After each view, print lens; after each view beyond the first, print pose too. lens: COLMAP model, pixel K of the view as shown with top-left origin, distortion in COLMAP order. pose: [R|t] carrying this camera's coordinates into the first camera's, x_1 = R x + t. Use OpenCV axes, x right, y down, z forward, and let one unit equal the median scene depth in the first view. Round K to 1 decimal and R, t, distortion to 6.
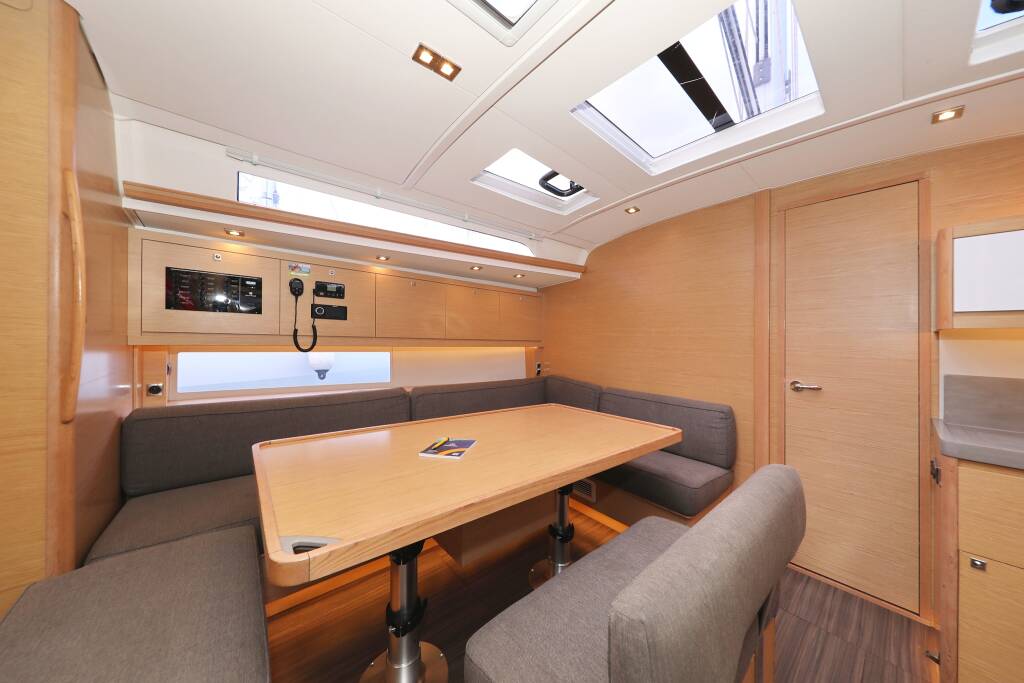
lens RADIAL K [[346.1, 0, 544.1], [0, 346.1, 332.3], [0, 0, 1]] dist [0.002607, 0.000012]
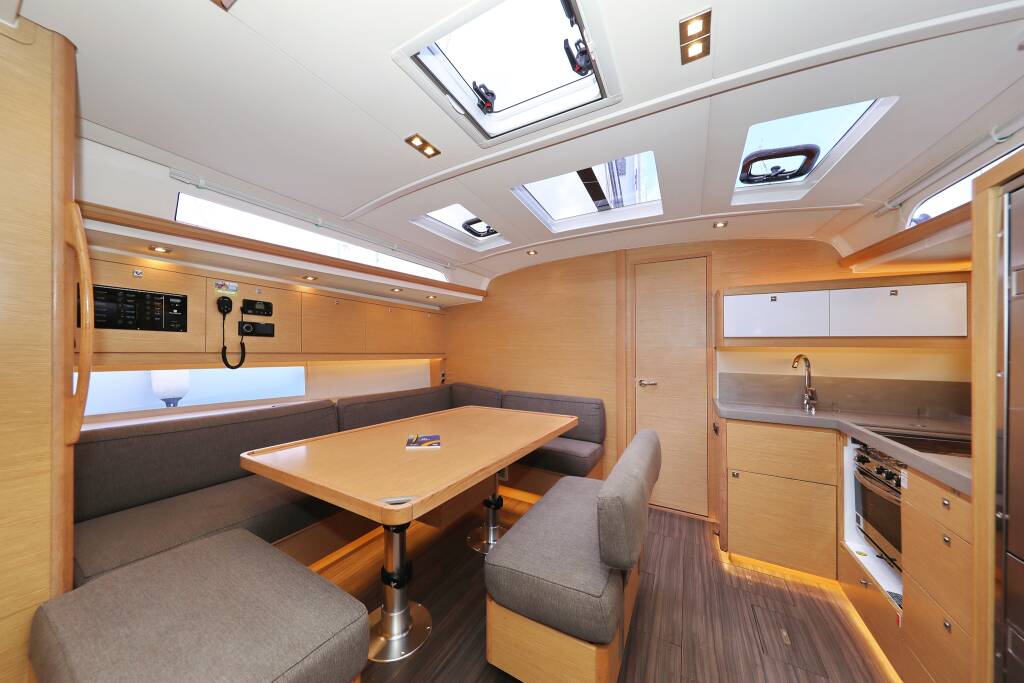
lens RADIAL K [[321.2, 0, 512.0], [0, 321.2, 341.5], [0, 0, 1]] dist [-0.000807, -0.000062]
pose [[0.956454, -0.002548, 0.291871, -0.187599], [0.003243, 0.999993, -0.001897, -0.019838], [-0.291864, 0.002761, 0.956456, -0.139966]]
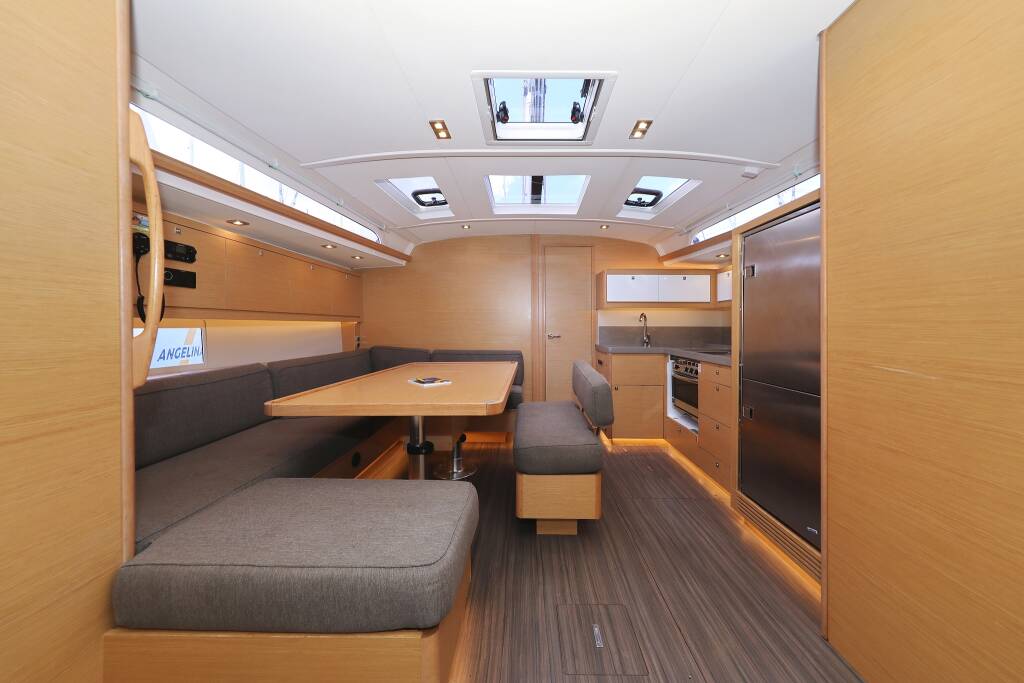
lens RADIAL K [[312.1, 0, 526.2], [0, 312.1, 319.0], [0, 0, 1]] dist [-0.000312, -0.000012]
pose [[0.703752, -0.008111, 0.710399, -0.601043], [-0.001041, 0.999922, 0.012448, 0.033441], [-0.710445, -0.009500, 0.703689, -0.146312]]
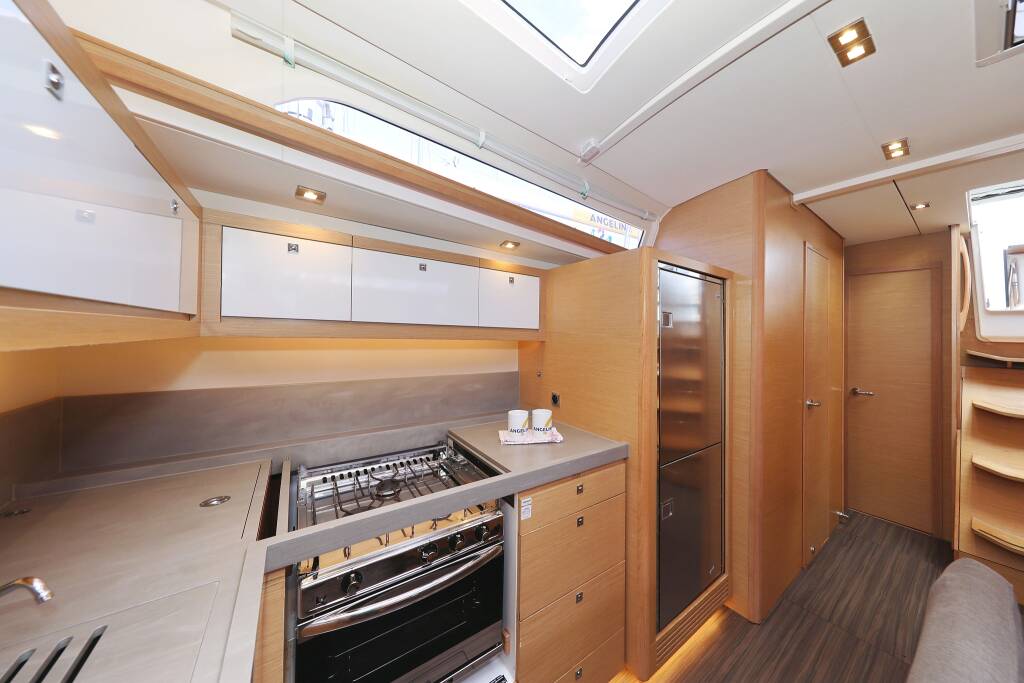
lens RADIAL K [[338.8, 0, 566.3], [0, 338.8, 323.8], [0, 0, 1]] dist [-0.006643, -0.000035]
pose [[-0.994703, -0.060065, 0.083410, 0.554580], [-0.065409, 0.995874, -0.062895, -0.022194], [-0.079288, -0.068018, -0.994529, 0.717363]]
